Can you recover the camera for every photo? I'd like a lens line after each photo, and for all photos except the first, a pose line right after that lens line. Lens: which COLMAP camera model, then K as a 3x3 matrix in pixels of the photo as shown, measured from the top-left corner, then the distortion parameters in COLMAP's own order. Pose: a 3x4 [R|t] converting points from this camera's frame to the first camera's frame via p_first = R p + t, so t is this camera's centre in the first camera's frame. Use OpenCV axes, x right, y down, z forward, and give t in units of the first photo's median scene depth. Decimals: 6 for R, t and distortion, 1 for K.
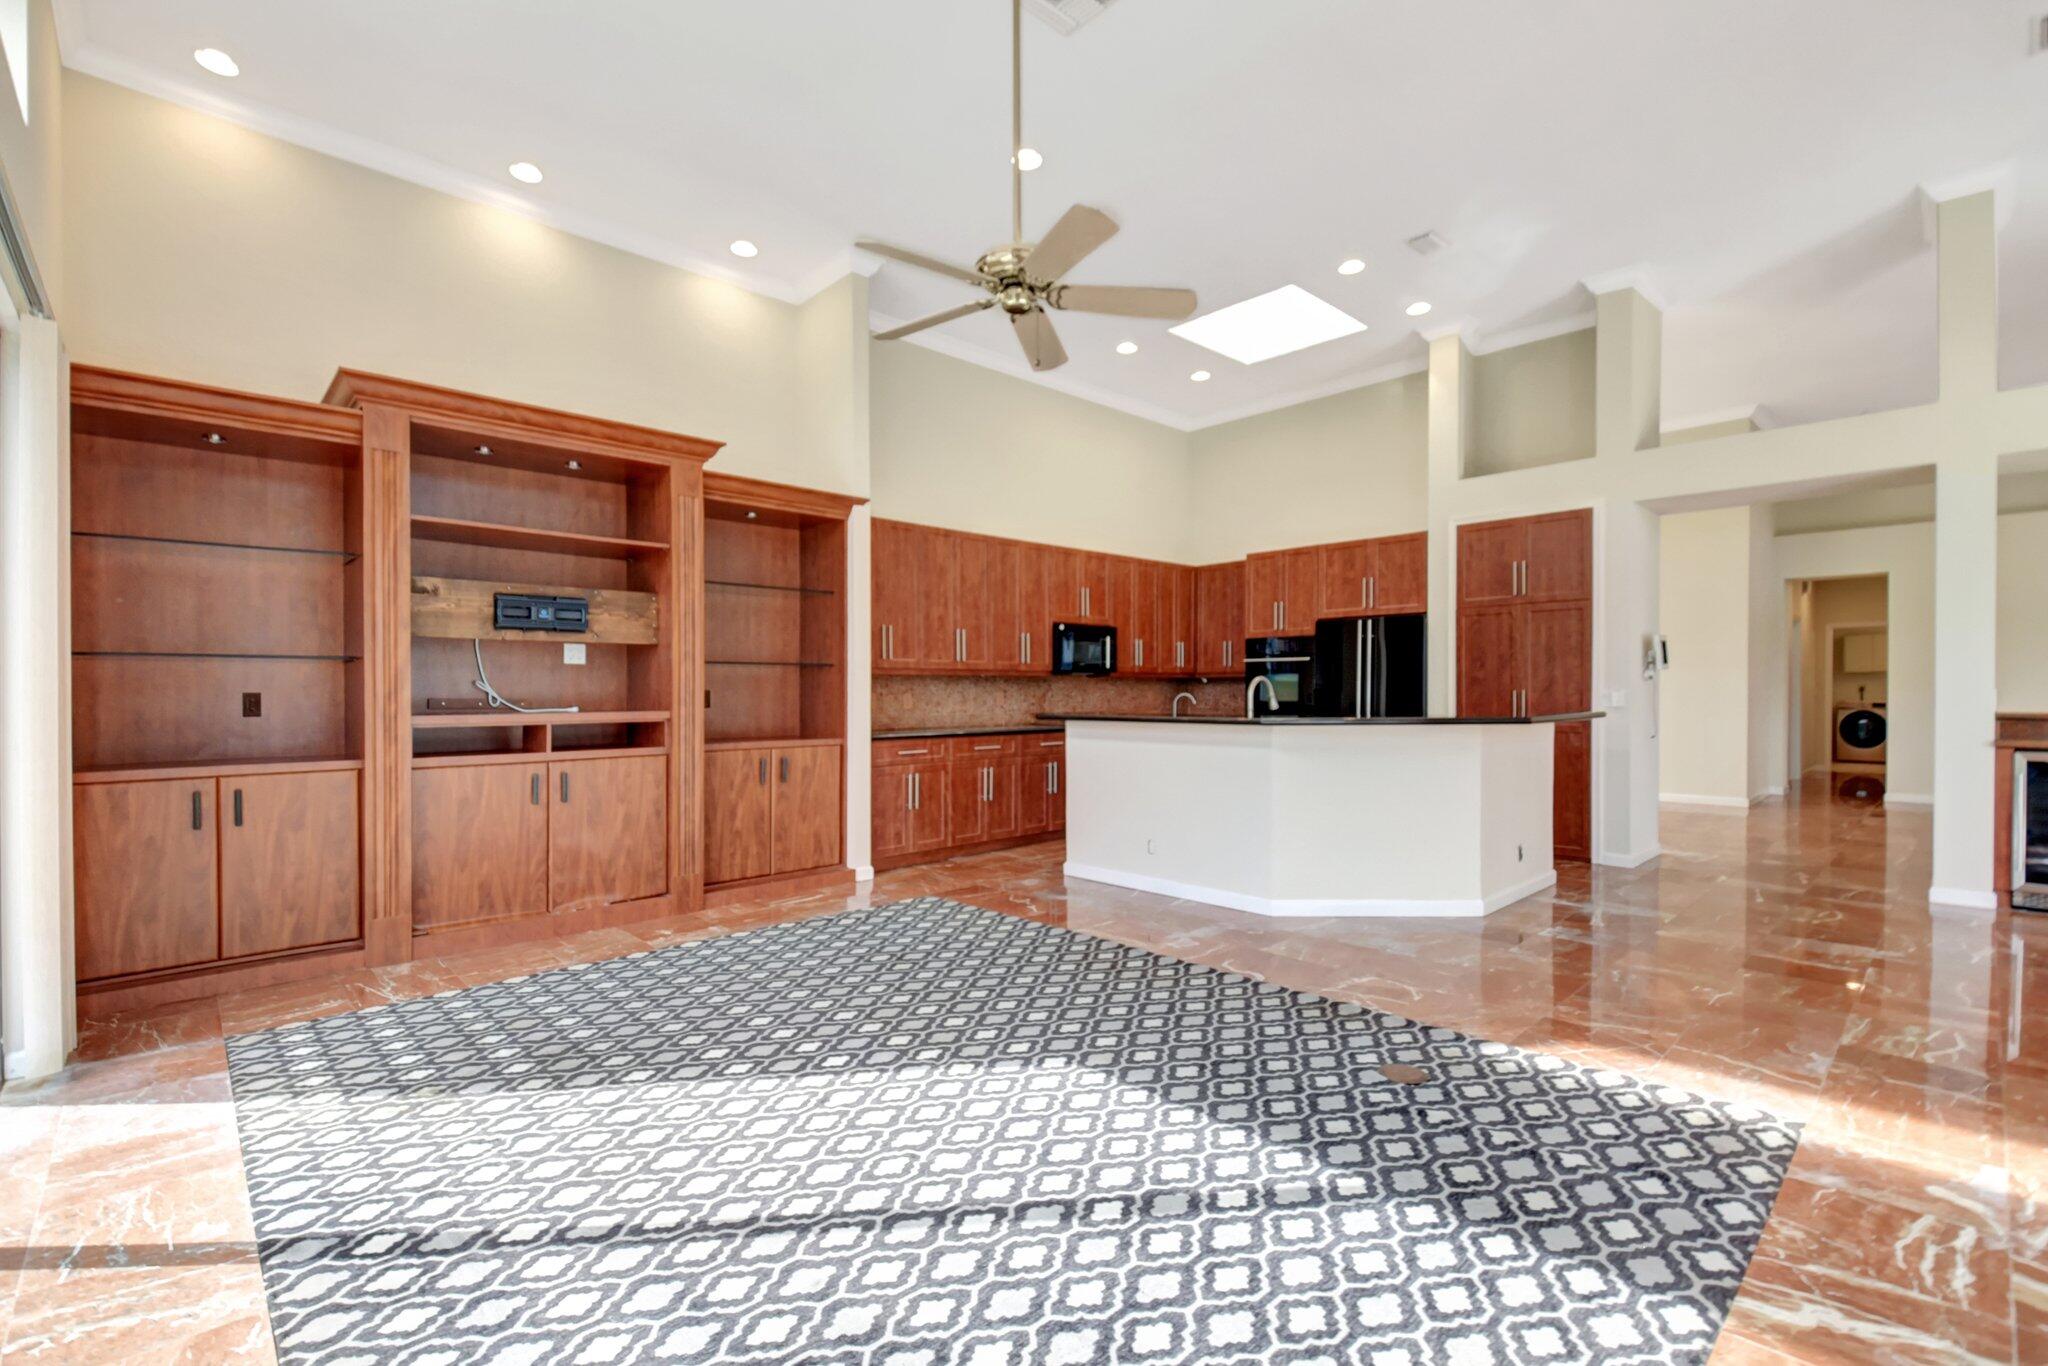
lens RADIAL K [[929.4, 0, 1002.5], [0, 929.4, 688.5], [0, 0, 1]] dist [0.017708, -0.013765]
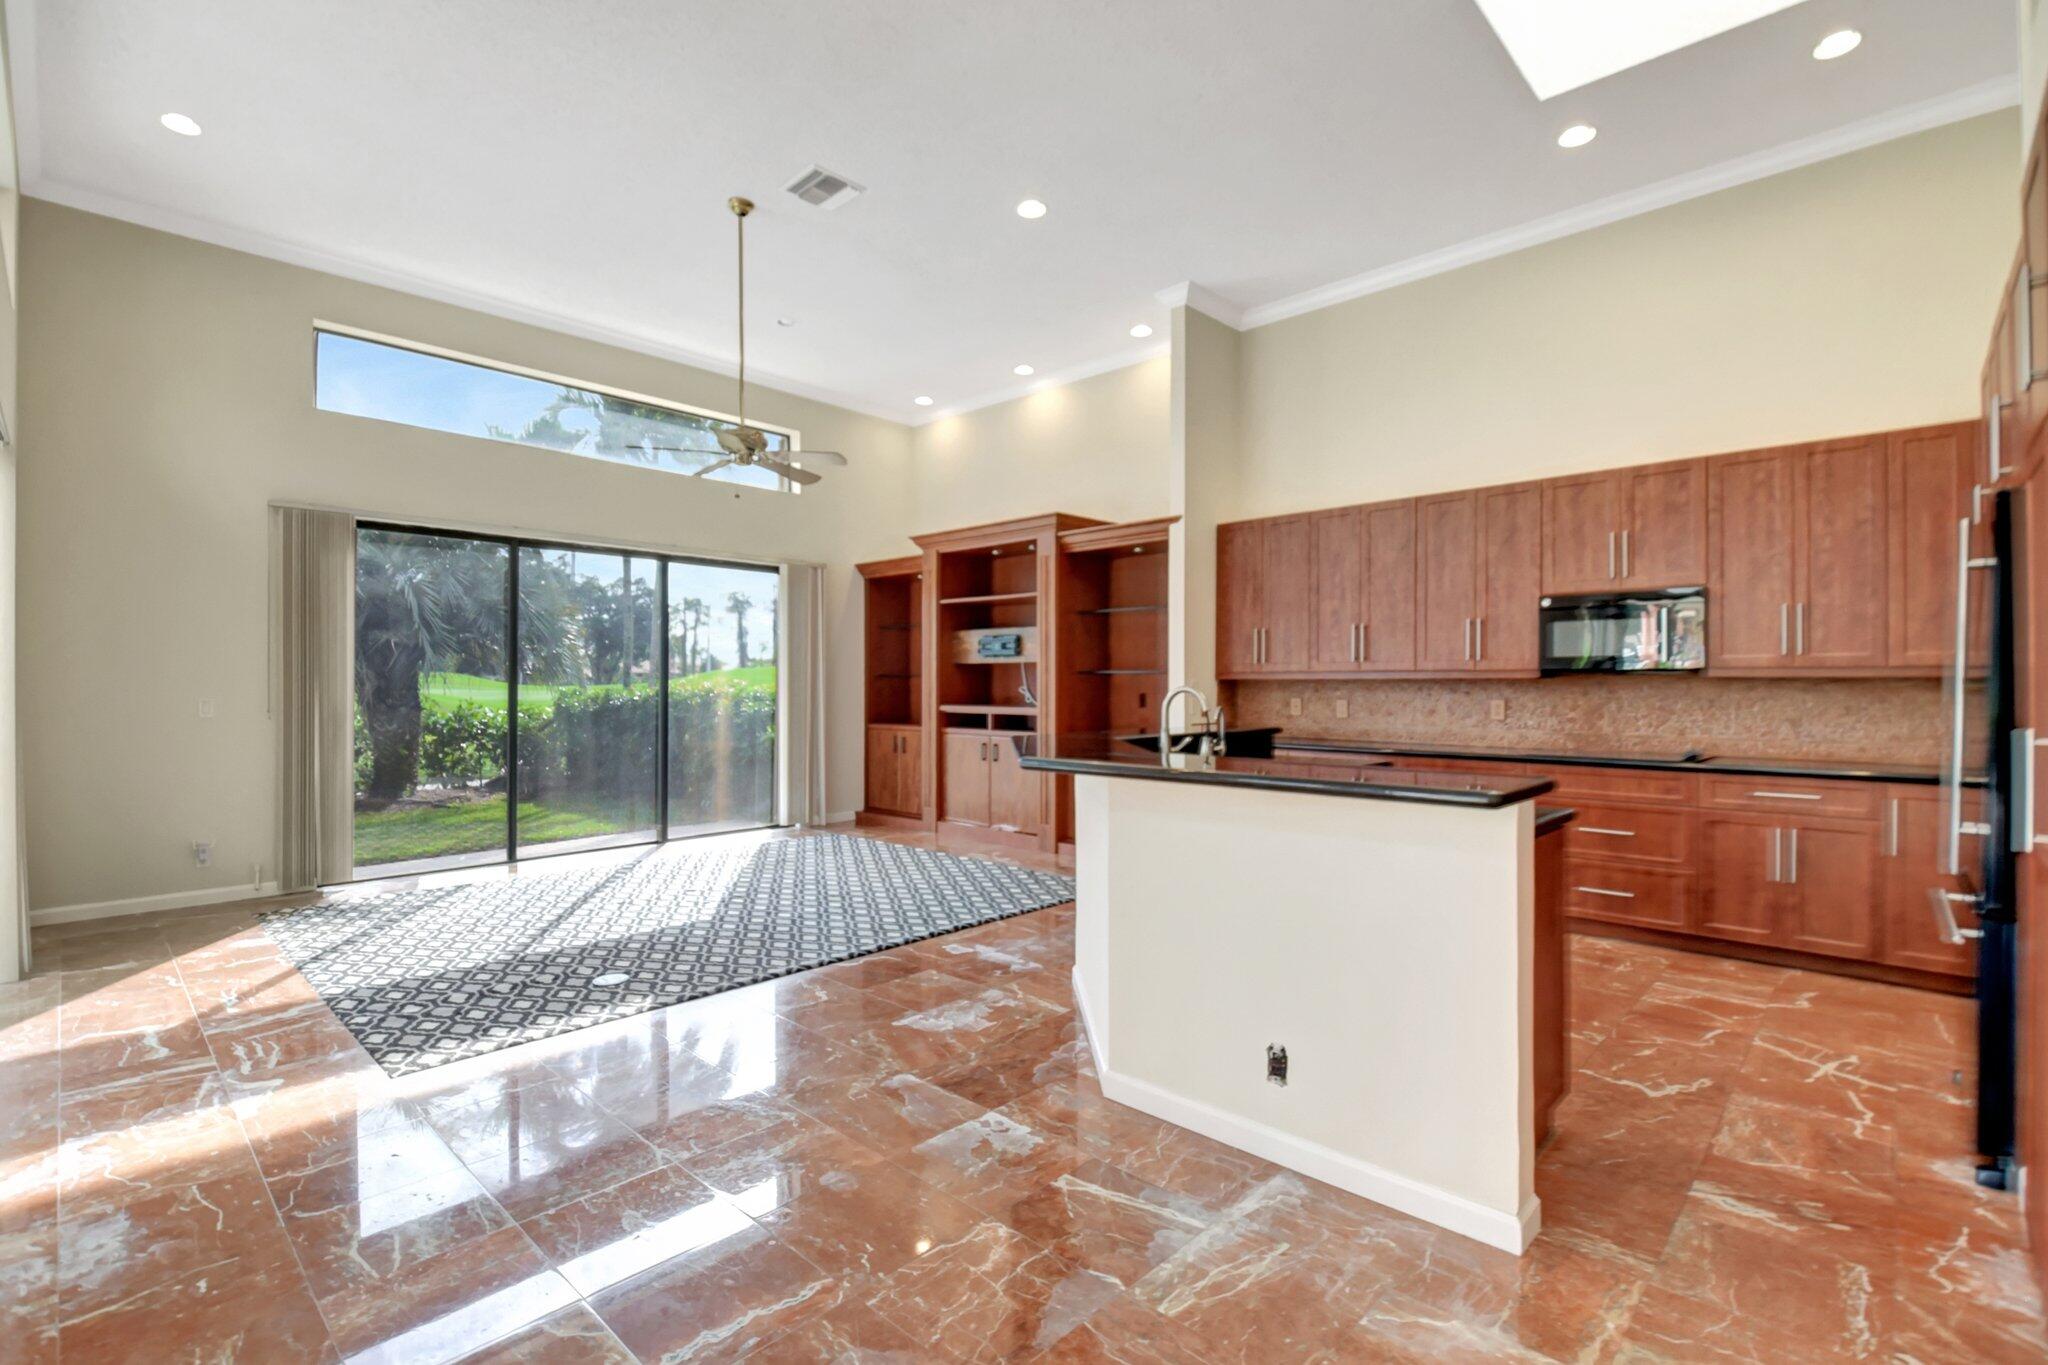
lens RADIAL K [[929.4, 0, 1001.2], [0, 929.4, 694.1], [0, 0, 1]] dist [0.017708, -0.013765]
pose [[0.030037, 0.014652, -0.999441, 0.784979], [0.000986, 0.999892, 0.014688, -0.013880], [0.999548, -0.001427, 0.030019, 0.662213]]
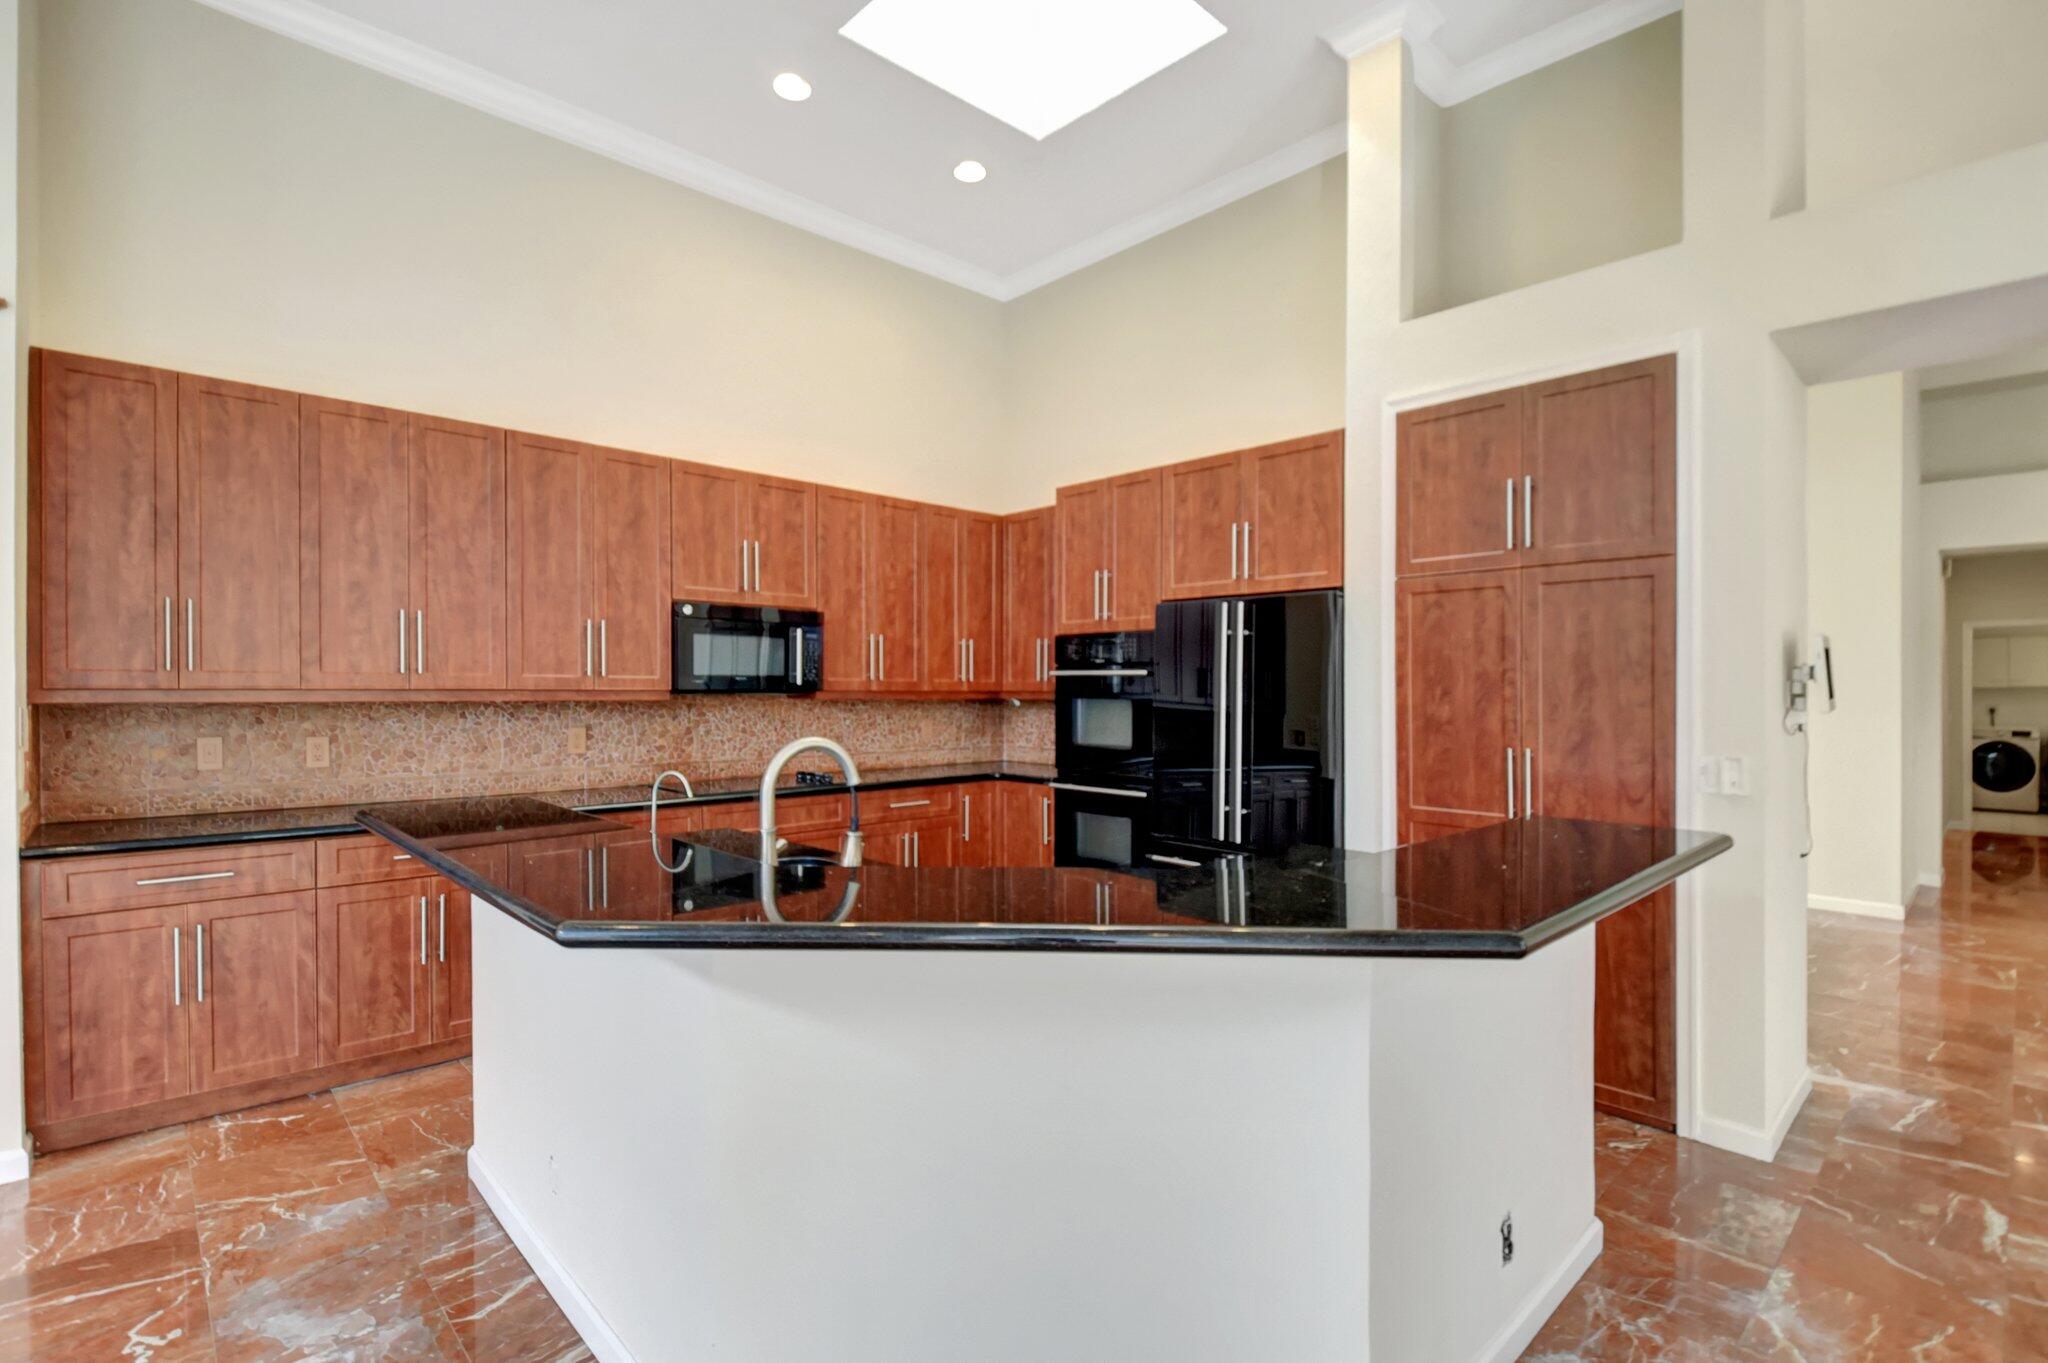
lens RADIAL K [[929.4, 0, 1041.6], [0, 929.4, 665.4], [0, 0, 1]] dist [0.017708, -0.013765]
pose [[0.999955, 0.009363, -0.001651, 0.298067], [-0.009399, 0.999697, -0.022769, -0.026044], [0.001437, 0.022783, 0.999739, 0.502391]]
